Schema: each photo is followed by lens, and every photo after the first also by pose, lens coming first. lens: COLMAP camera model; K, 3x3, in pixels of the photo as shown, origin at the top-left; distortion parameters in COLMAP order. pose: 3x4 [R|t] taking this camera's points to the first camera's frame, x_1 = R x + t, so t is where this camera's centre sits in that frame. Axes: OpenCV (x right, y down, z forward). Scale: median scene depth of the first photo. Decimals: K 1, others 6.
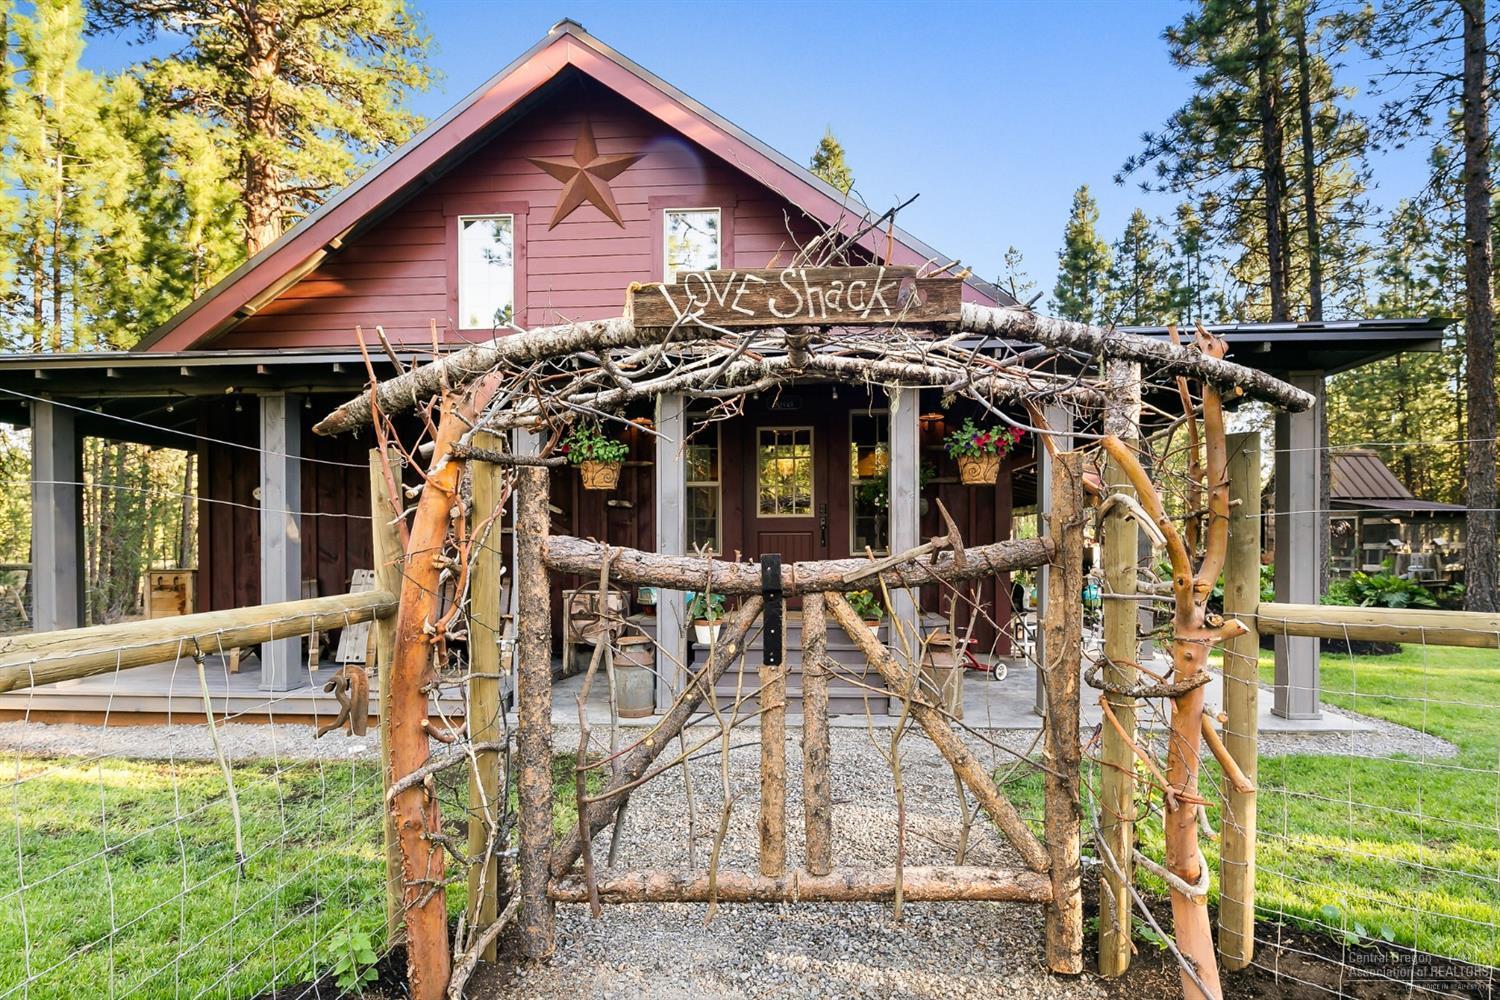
lens RADIAL K [[734.4, 0, 769.8], [0, 734.4, 542.4], [0, 0, 1]] dist [0.000932, 0.000019]
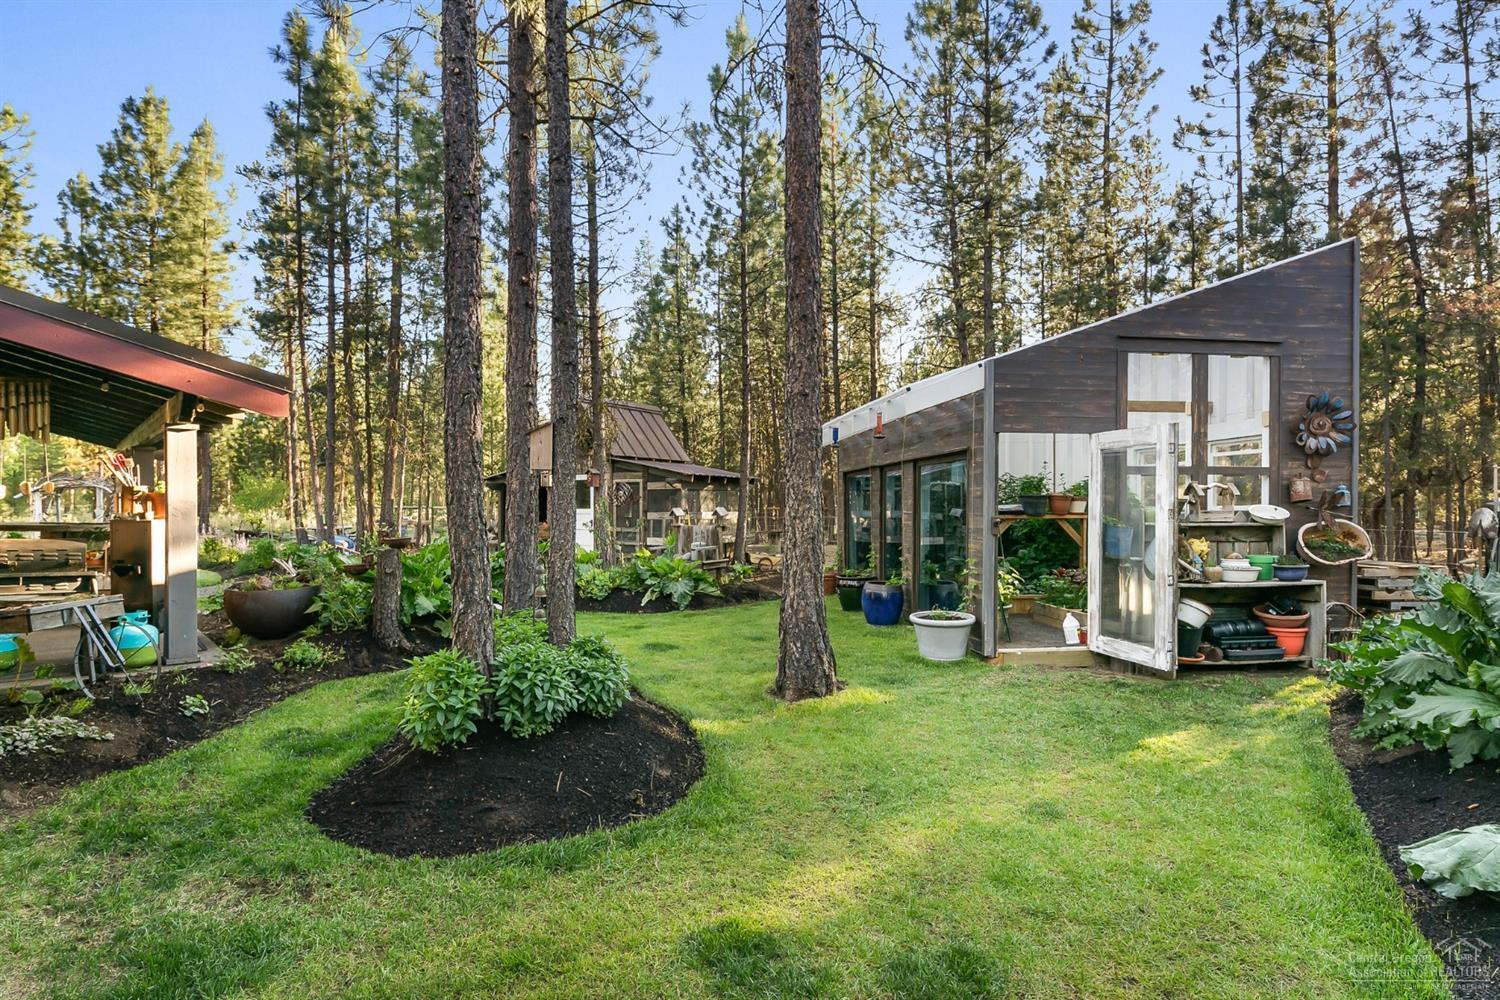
lens RADIAL K [[734.4, 0, 749.9], [0, 734.4, 502.1], [0, 0, 1]] dist [0.000932, 0.000019]
pose [[0.688915, 0.000566, 0.724842, 0.318669], [0.005080, 0.999971, -0.005609, -0.005125], [-0.724824, 0.007546, 0.688893, 0.383963]]
